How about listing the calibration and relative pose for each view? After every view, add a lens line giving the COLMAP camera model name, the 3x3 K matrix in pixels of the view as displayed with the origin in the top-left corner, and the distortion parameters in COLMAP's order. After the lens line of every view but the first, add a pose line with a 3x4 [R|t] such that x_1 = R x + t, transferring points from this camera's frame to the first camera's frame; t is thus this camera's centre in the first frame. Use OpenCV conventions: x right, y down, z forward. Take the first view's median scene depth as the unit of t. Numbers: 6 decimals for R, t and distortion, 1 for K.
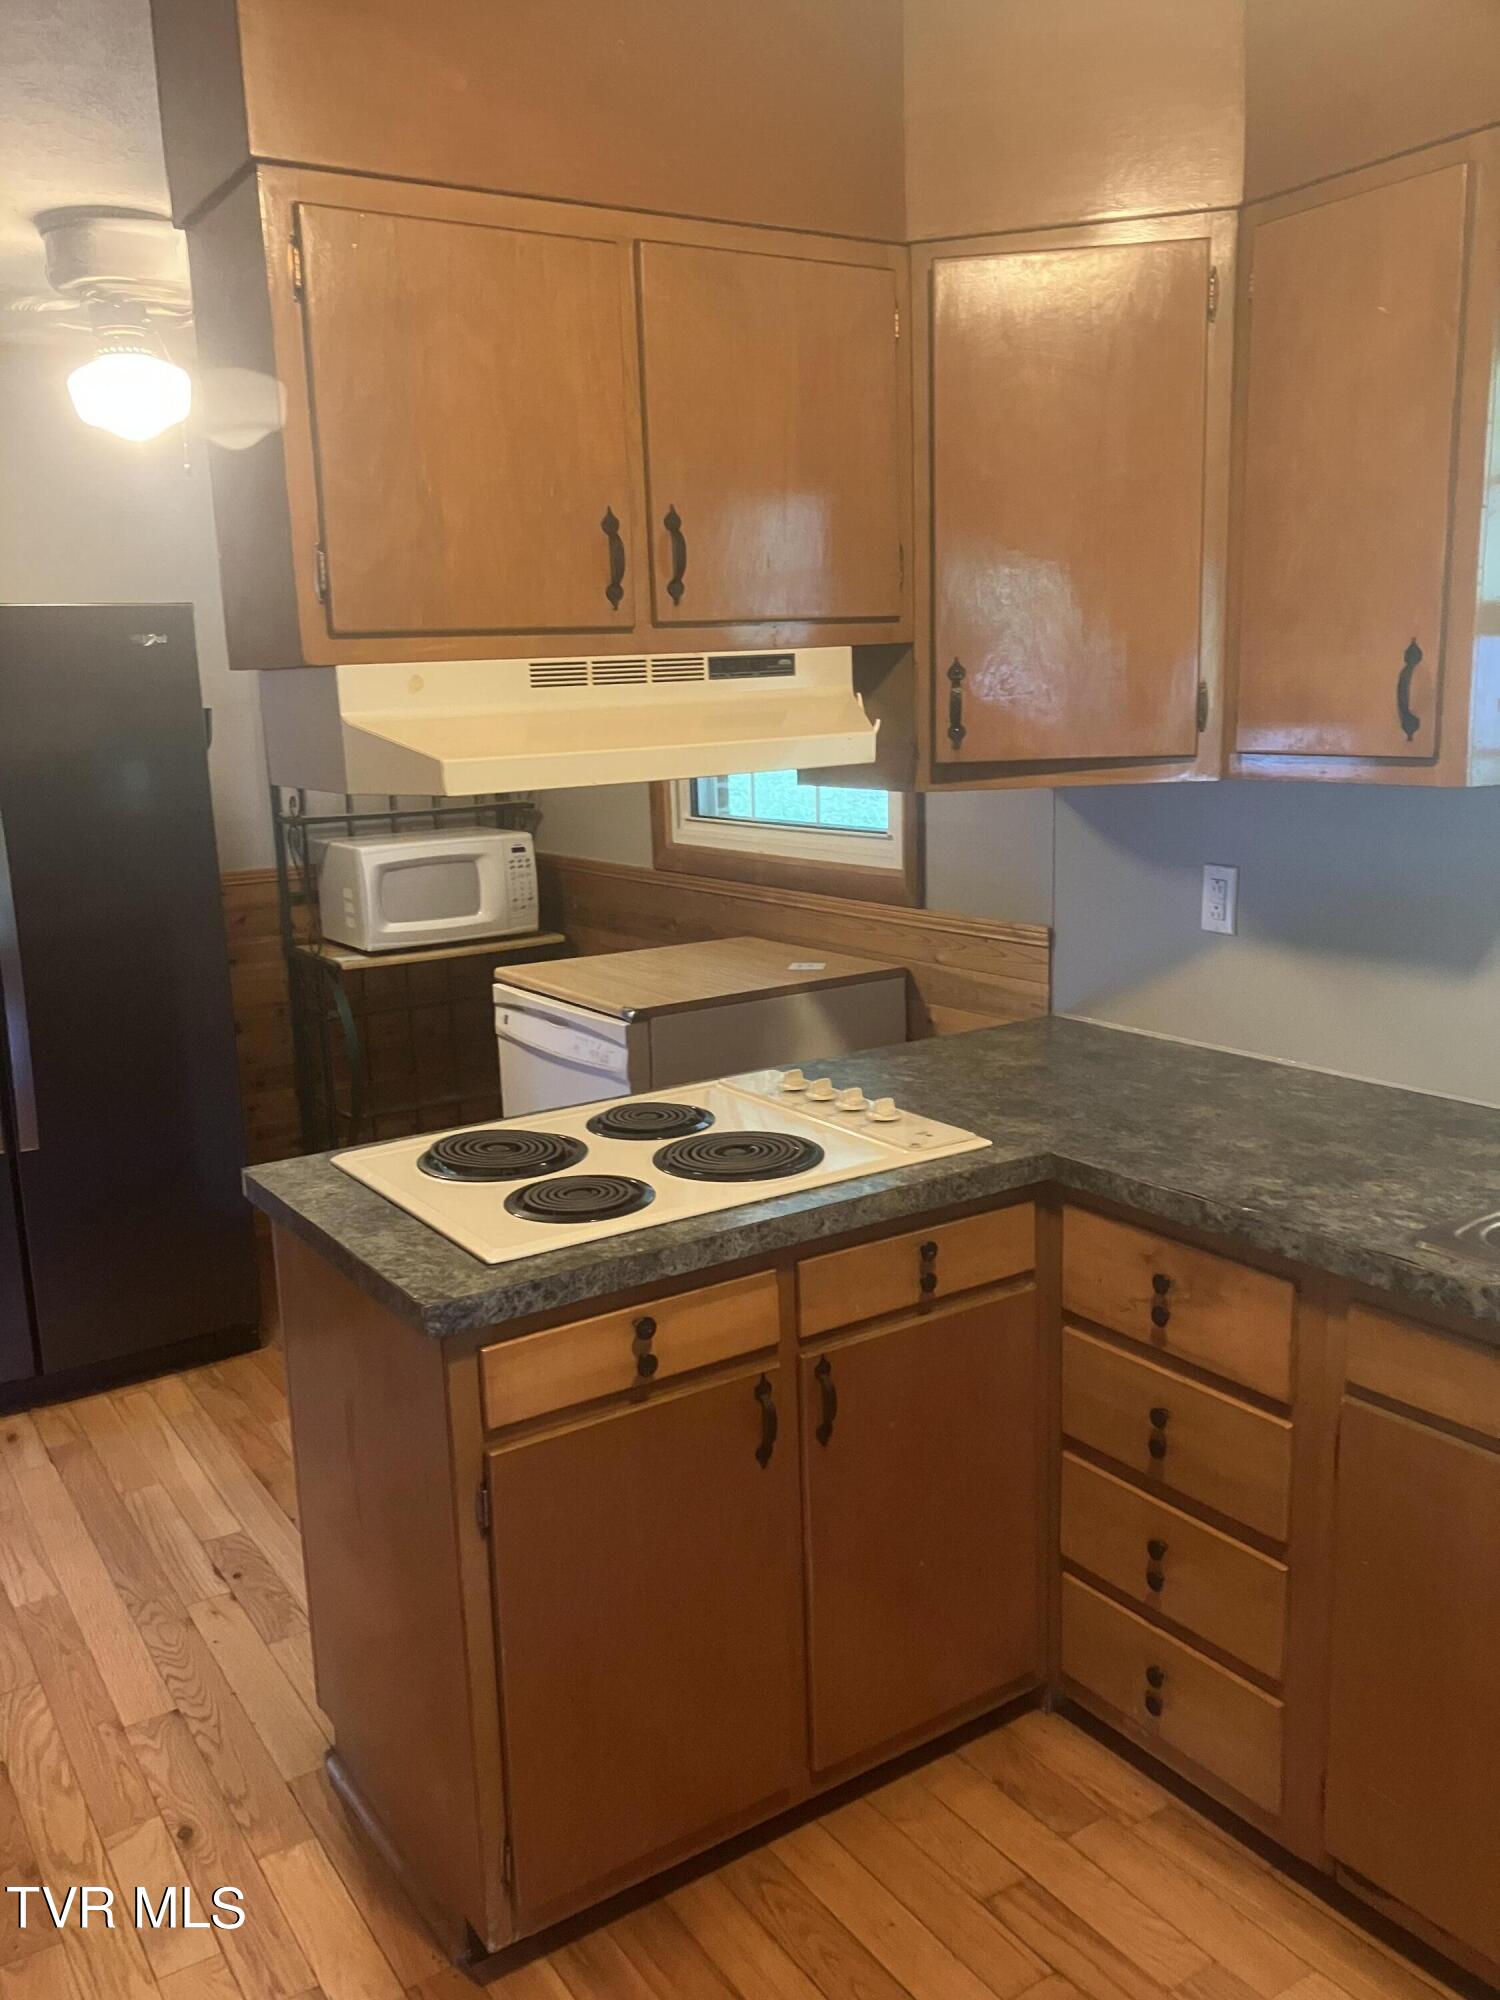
lens RADIAL K [[1606.1, 0, 713.7], [0, 1606.1, 1009.2], [0, 0, 1]] dist [0.009675, -0.000878]
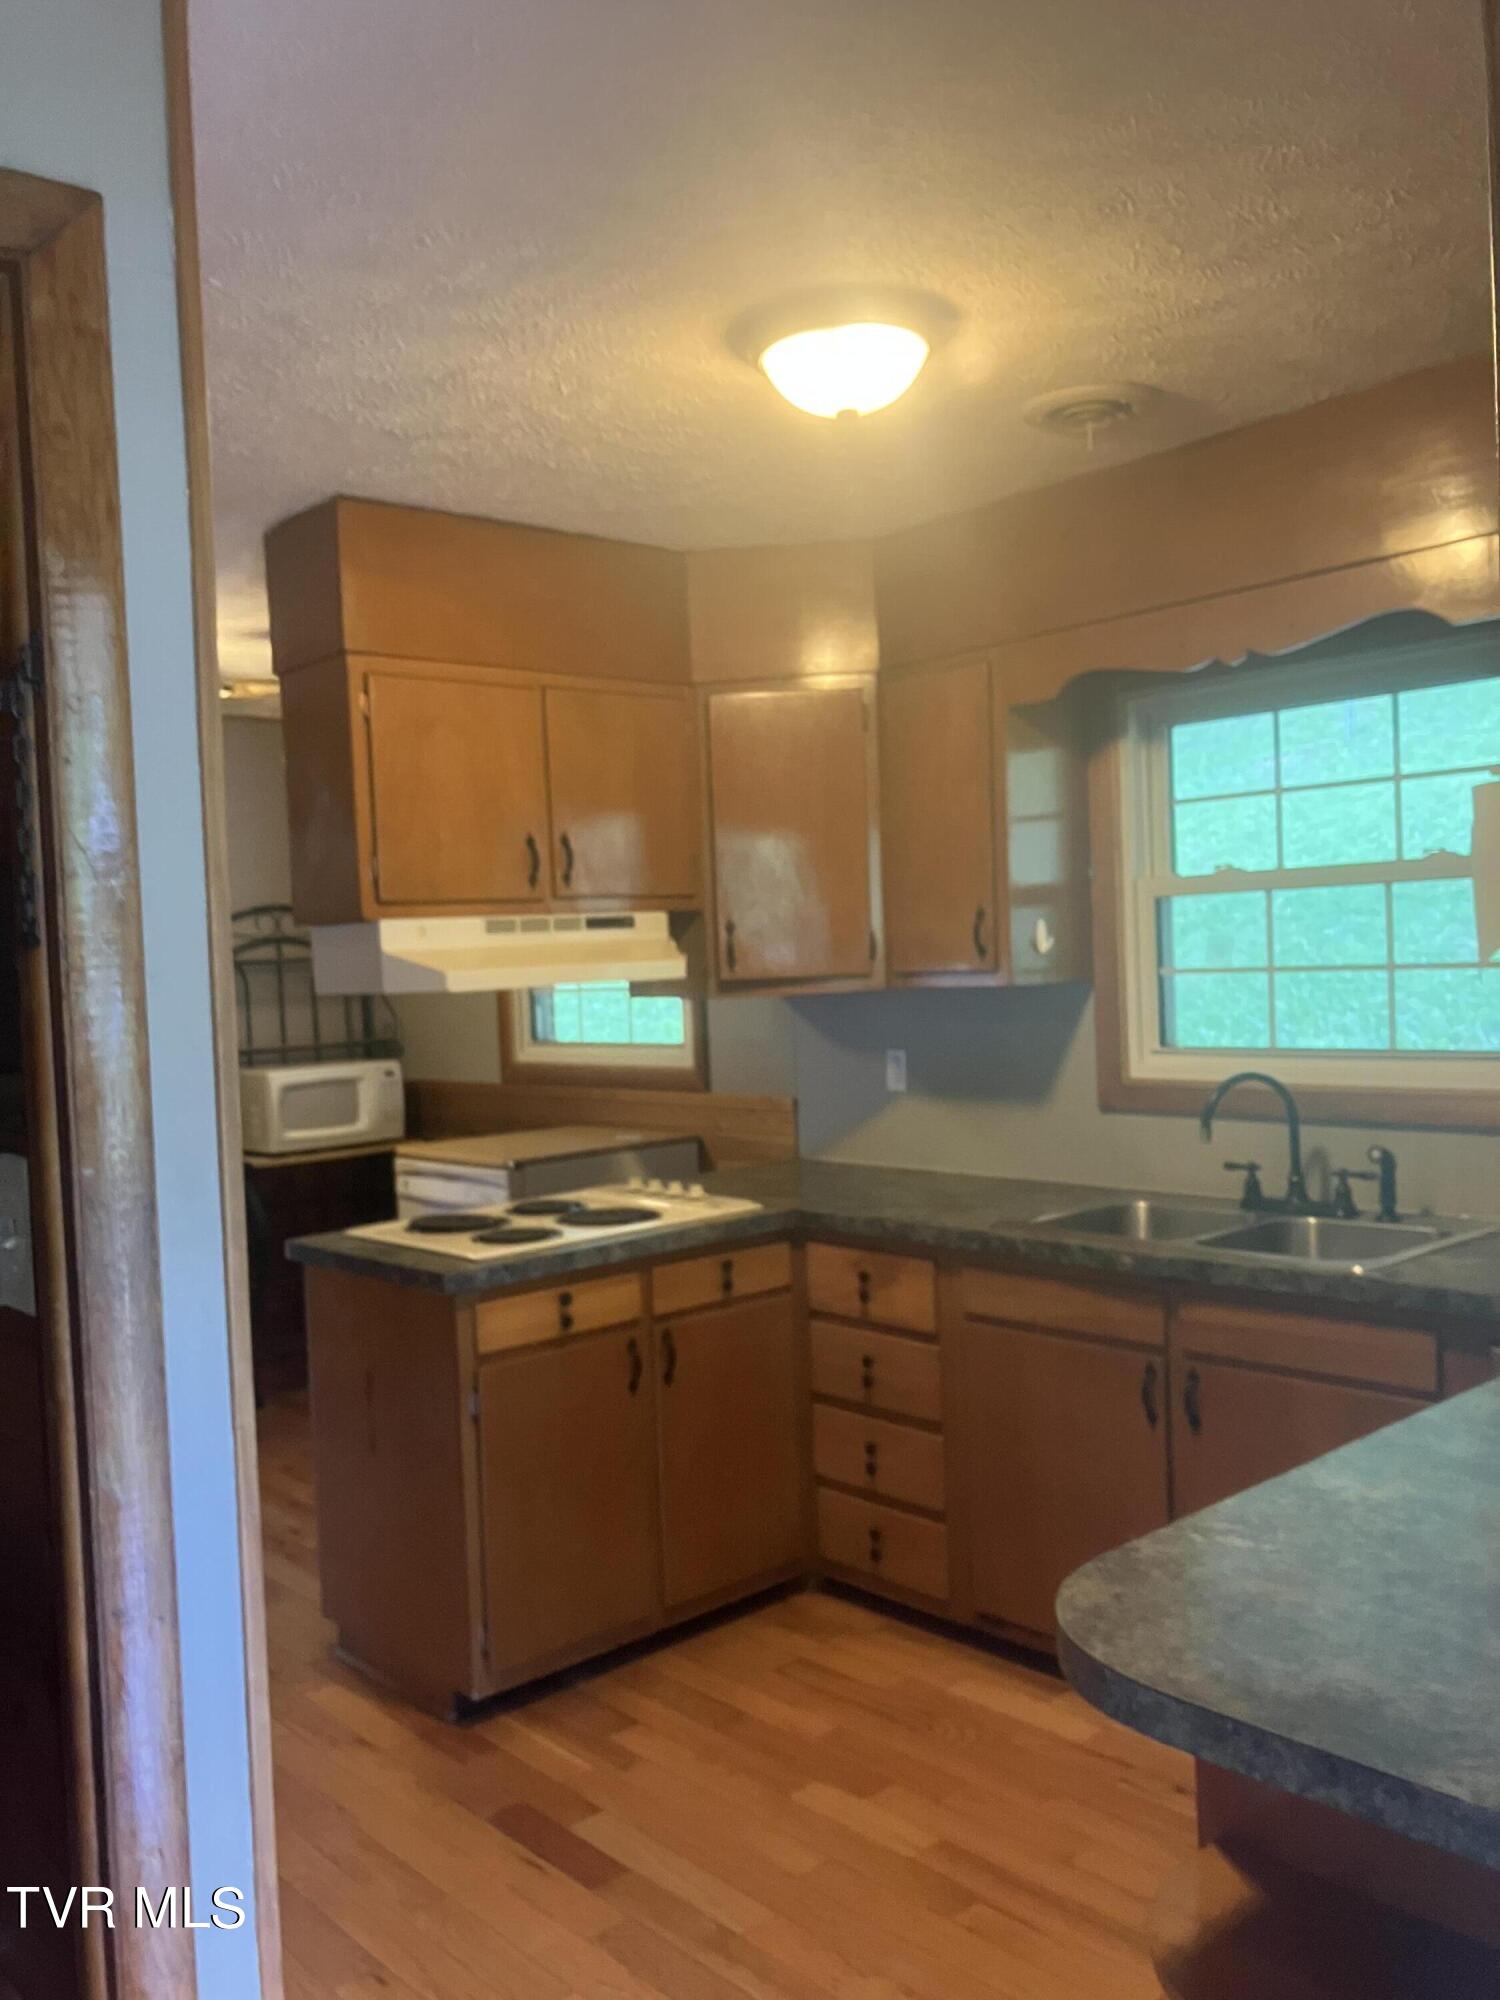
lens RADIAL K [[1606.1, 0, 713.7], [0, 1606.1, 1009.2], [0, 0, 1]] dist [0.009675, -0.000878]
pose [[0.988614, -0.008104, 0.150254, -0.121764], [0.034070, 0.984672, -0.171058, 0.165702], [-0.146565, 0.174230, 0.973736, -0.631074]]
